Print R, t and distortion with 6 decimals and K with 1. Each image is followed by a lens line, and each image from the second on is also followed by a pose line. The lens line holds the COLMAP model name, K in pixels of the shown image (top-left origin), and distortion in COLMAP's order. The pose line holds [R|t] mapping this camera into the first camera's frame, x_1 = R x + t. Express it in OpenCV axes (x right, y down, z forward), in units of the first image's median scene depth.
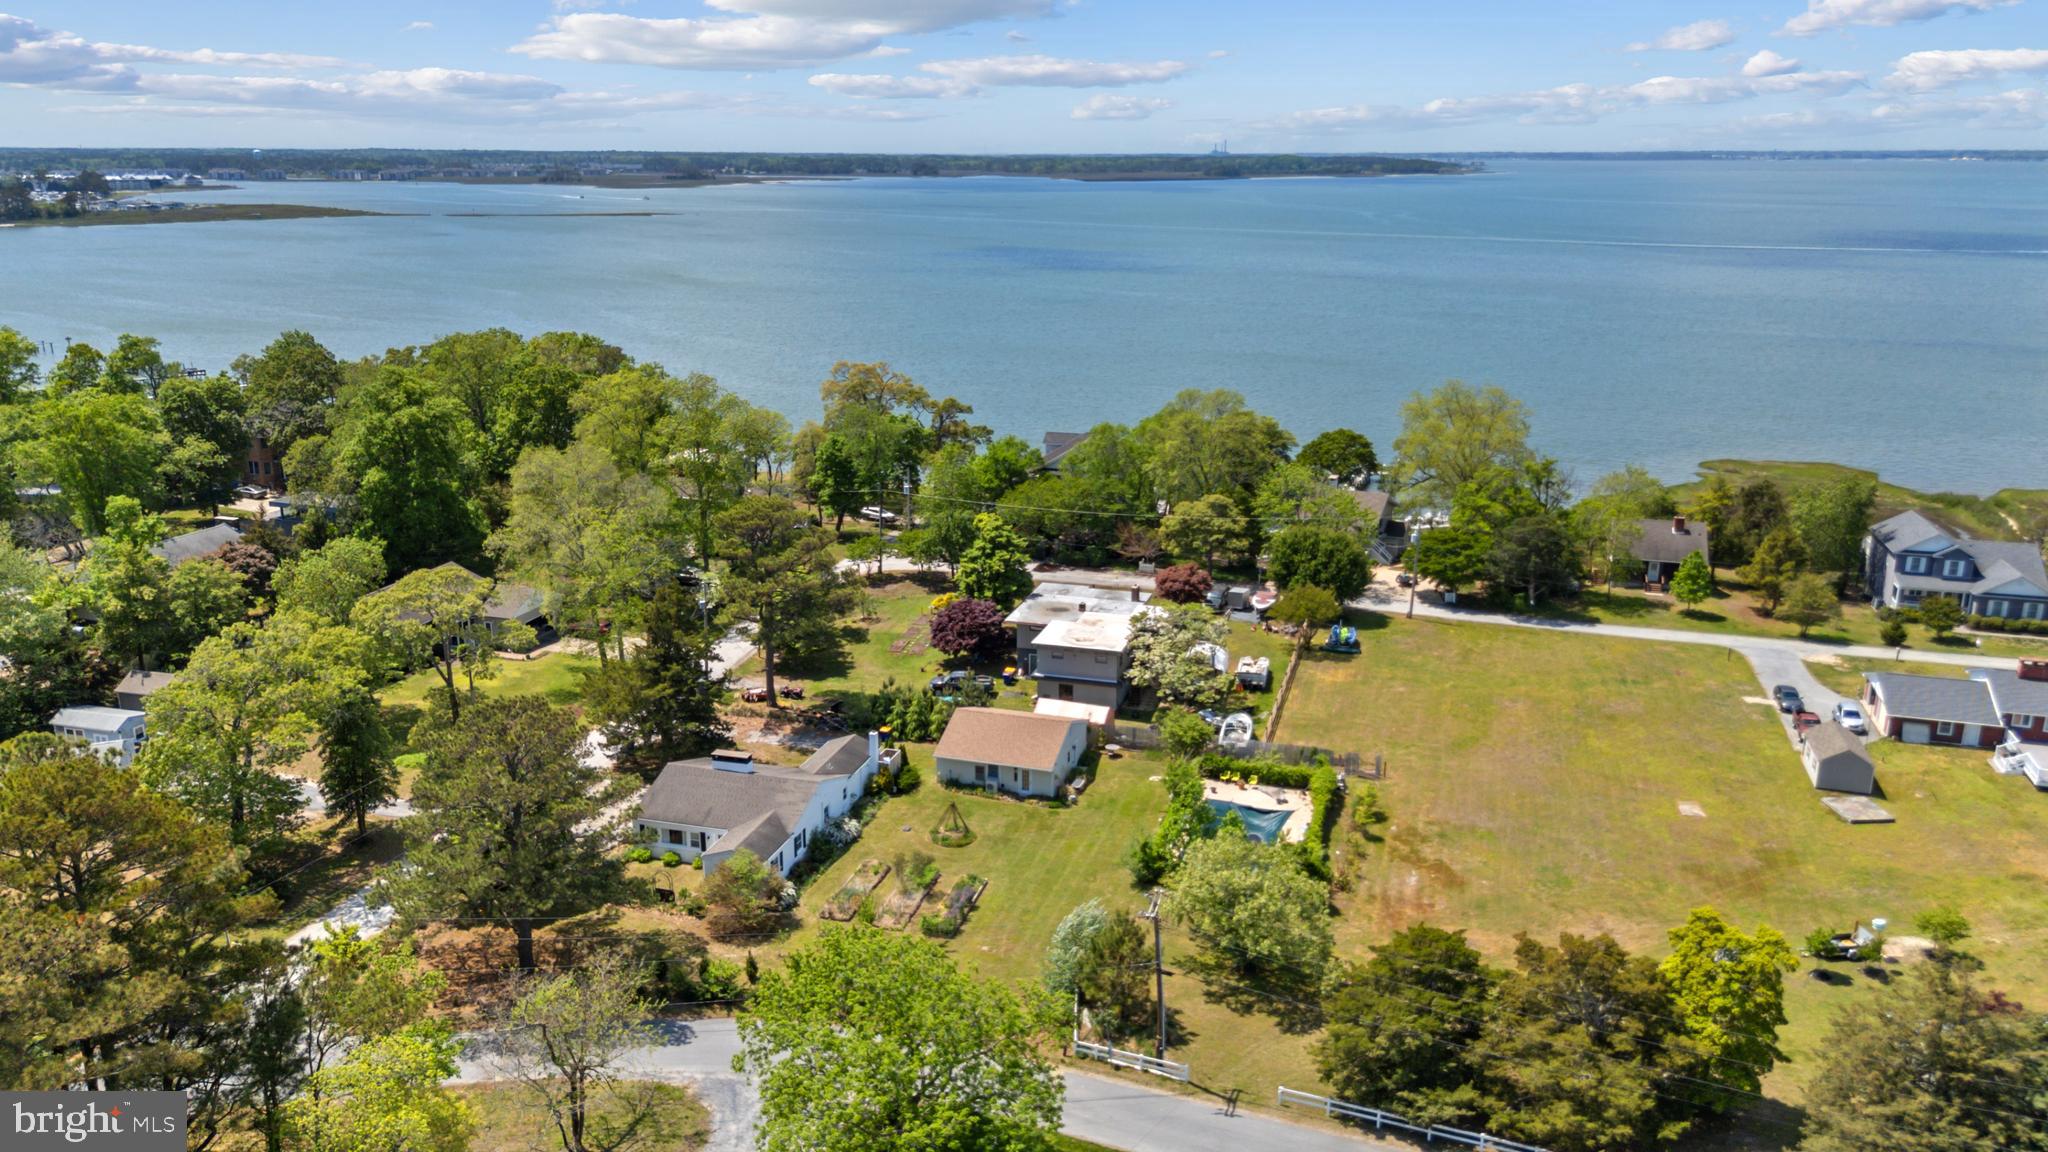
lens RADIAL K [[1504.4, 0, 1024.0], [0, 1504.4, 576.0], [0, 0, 1]] dist [0.057205, -0.046634]
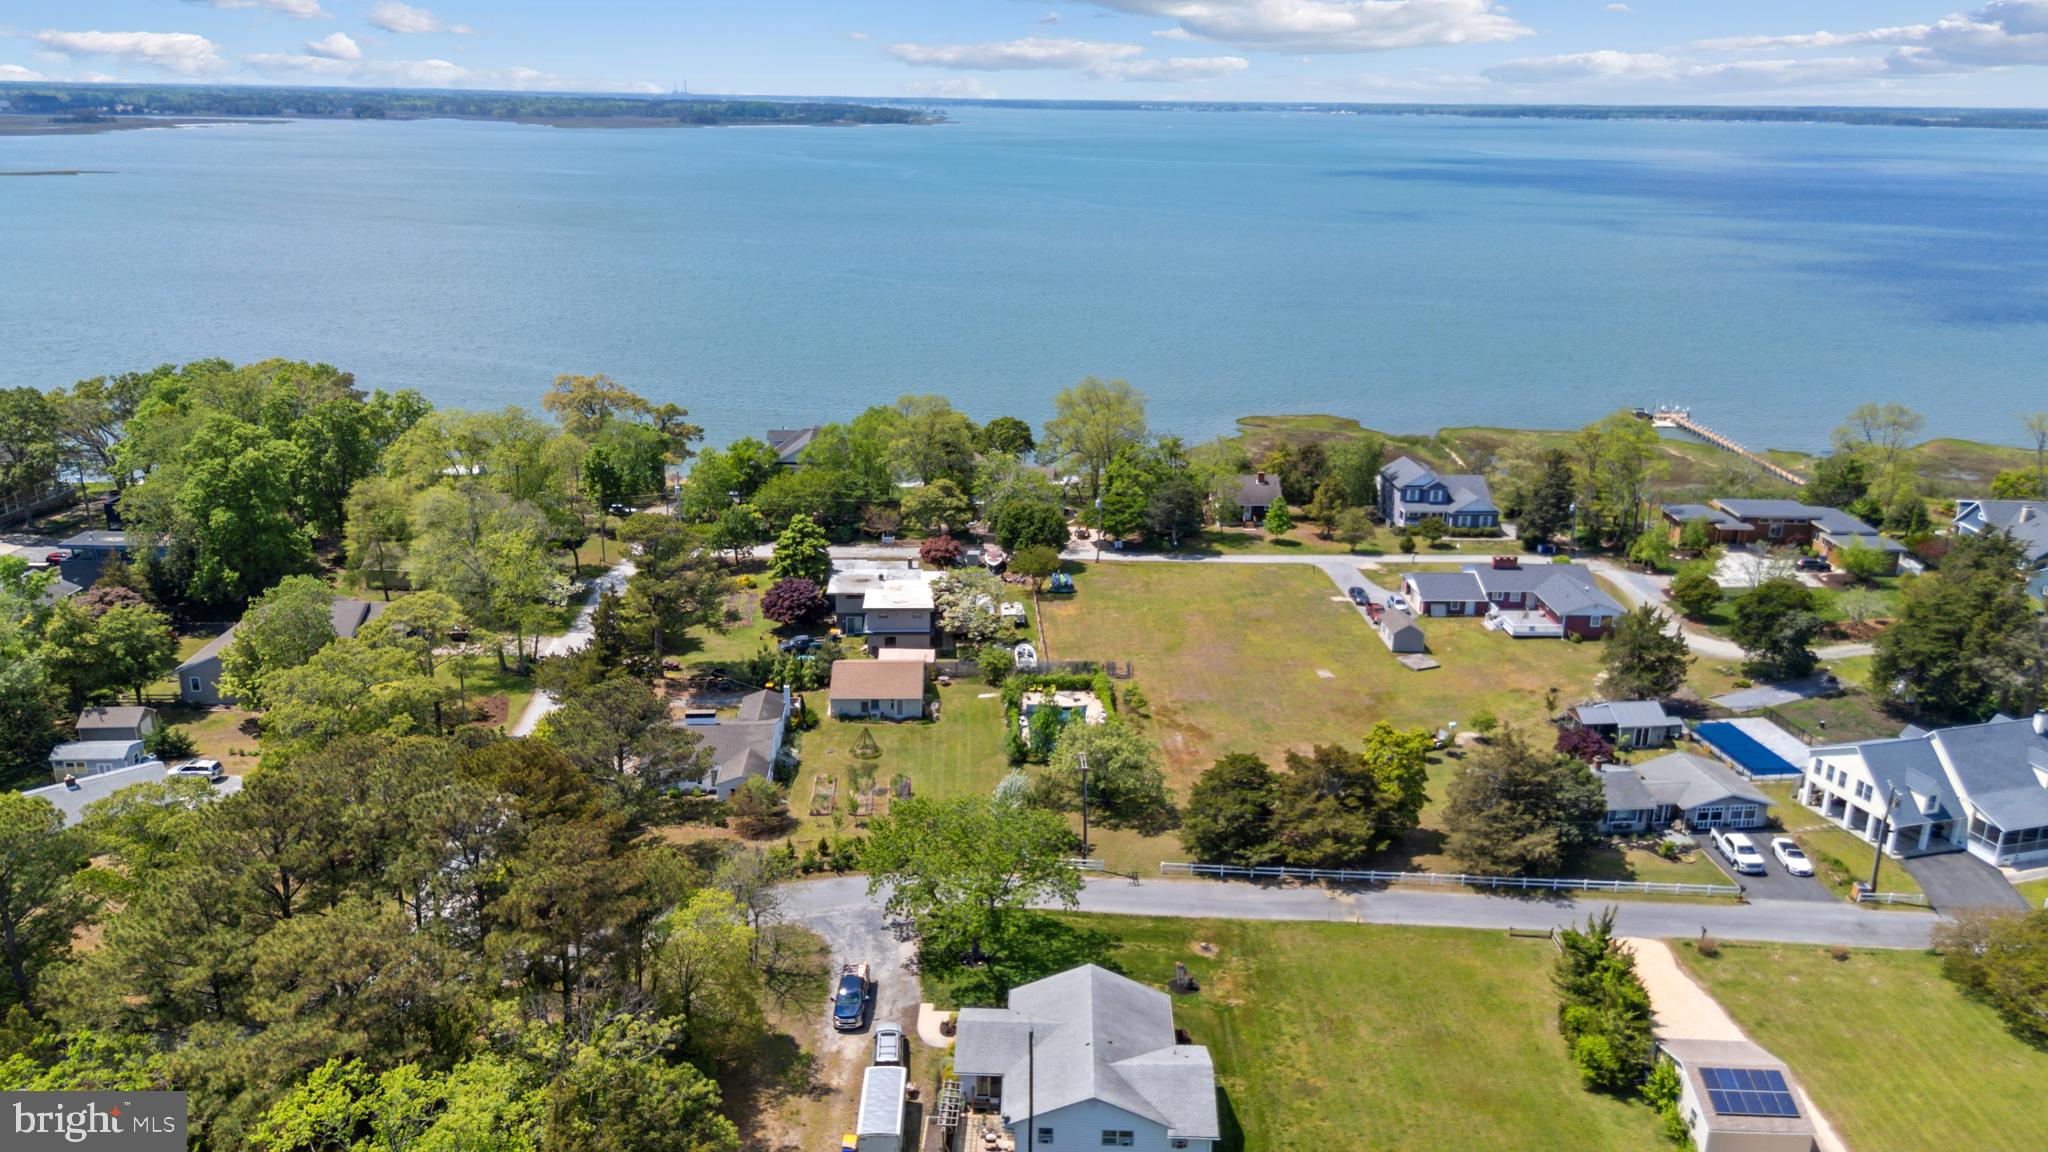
lens RADIAL K [[1496.9, 0, 1024.0], [0, 1496.9, 576.0], [0, 0, 1]] dist [0.104241, -0.139268]
pose [[0.943074, -0.089493, 0.320315, -0.242065], [0.077925, 0.995765, 0.048779, -0.031503], [-0.323324, -0.021042, 0.946054, -0.248951]]
